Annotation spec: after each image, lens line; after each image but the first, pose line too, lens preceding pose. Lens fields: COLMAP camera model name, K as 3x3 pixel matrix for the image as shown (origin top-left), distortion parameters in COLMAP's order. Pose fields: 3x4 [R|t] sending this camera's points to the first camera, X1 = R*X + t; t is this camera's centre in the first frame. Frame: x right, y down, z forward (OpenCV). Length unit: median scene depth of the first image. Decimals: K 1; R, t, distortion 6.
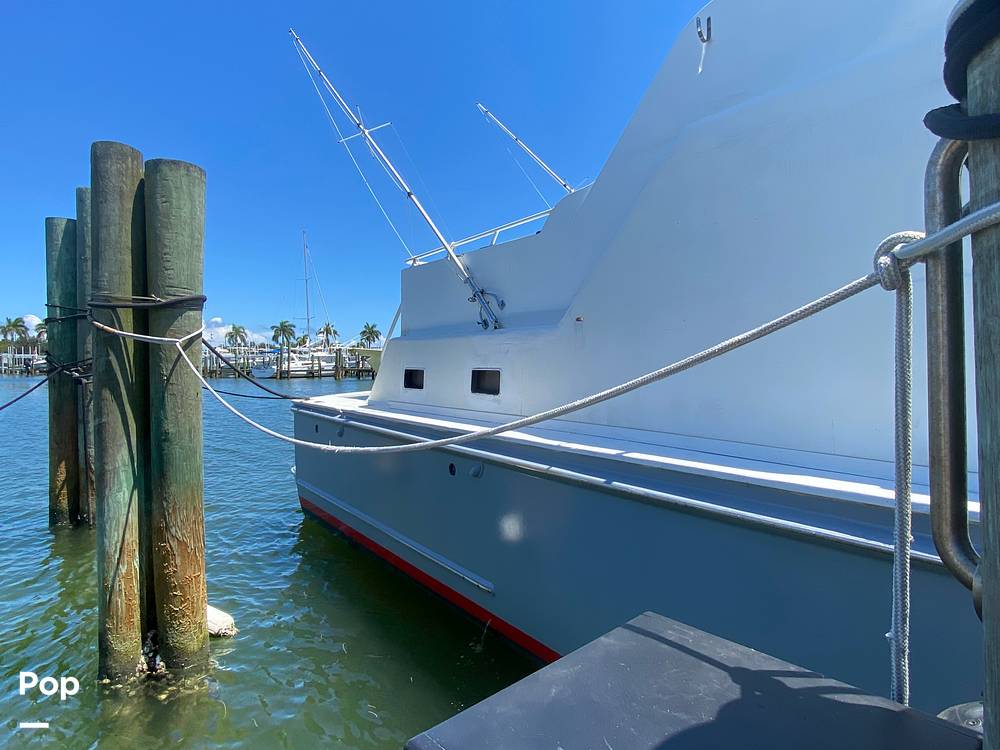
lens RADIAL K [[533.9, 0, 506.7], [0, 533.9, 359.4], [0, 0, 1]] dist [0.033969, -0.034597]
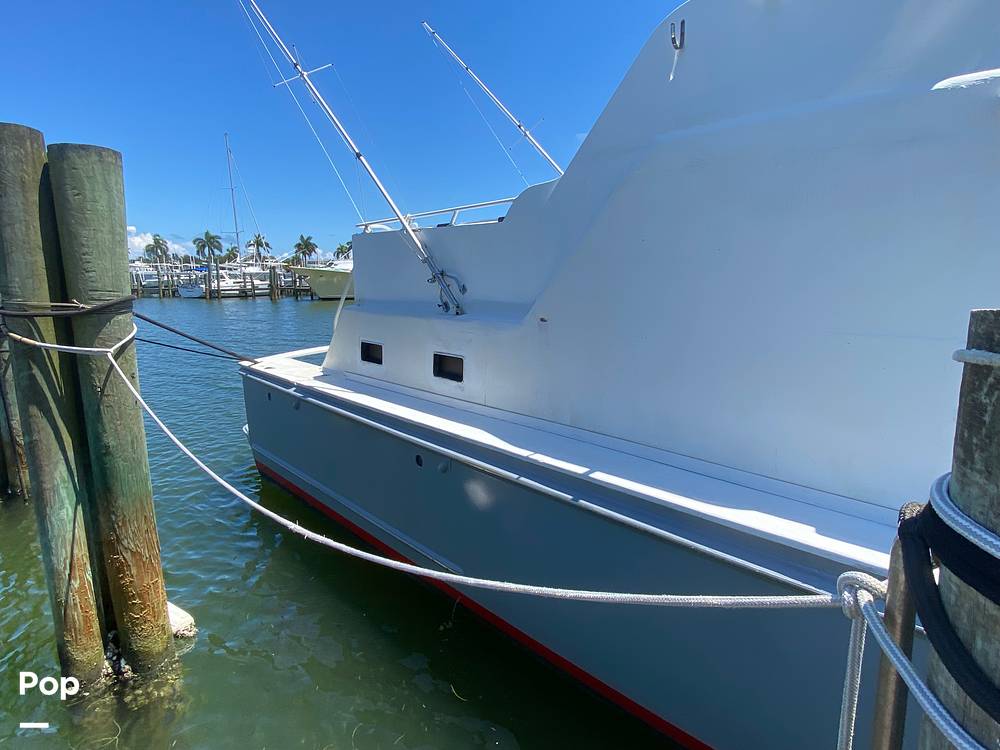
lens RADIAL K [[545.1, 0, 499.7], [0, 545.1, 371.9], [0, 0, 1]] dist [0.023203, -0.026080]
pose [[0.996370, -0.001073, 0.085119, -0.035782], [-0.013646, 0.984977, 0.172148, -0.160753], [-0.084024, -0.172685, 0.981387, 0.035952]]
